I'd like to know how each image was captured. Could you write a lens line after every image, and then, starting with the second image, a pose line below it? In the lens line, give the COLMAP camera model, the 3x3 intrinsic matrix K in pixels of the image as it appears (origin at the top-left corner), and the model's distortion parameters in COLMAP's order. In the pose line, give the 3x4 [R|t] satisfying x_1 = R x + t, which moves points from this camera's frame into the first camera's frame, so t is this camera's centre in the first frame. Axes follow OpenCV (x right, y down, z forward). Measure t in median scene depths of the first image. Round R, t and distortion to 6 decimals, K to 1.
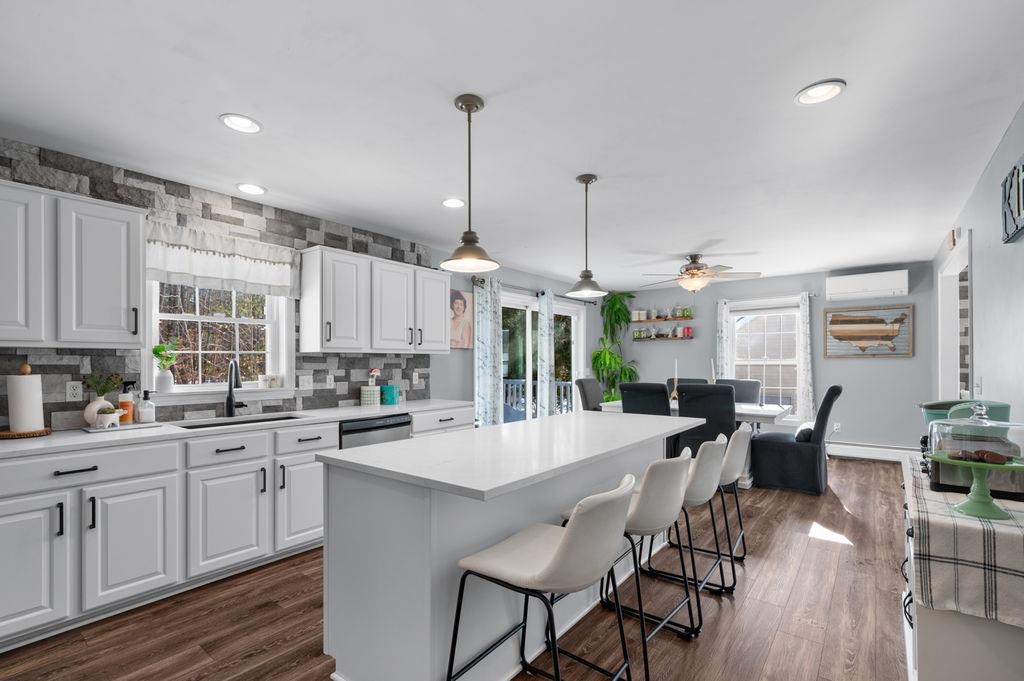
lens RADIAL K [[470.1, 0, 513.4], [0, 470.1, 356.8], [0, 0, 1]] dist [0.002344, 0.000433]
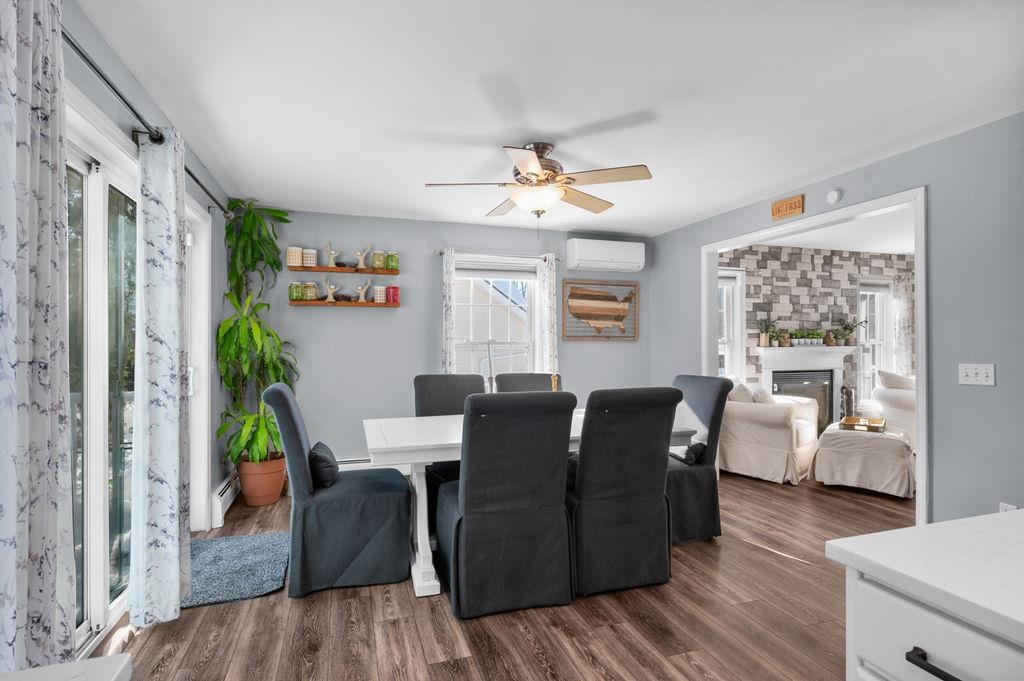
lens RADIAL K [[510.4, 0, 516.4], [0, 510.4, 342.2], [0, 0, 1]] dist [-0.000304, -0.000054]
pose [[0.548416, 0.006678, 0.836179, -0.091653], [-0.010455, 0.999945, -0.001129, 0.006662], [-0.836141, -0.008124, 0.548455, 0.553923]]
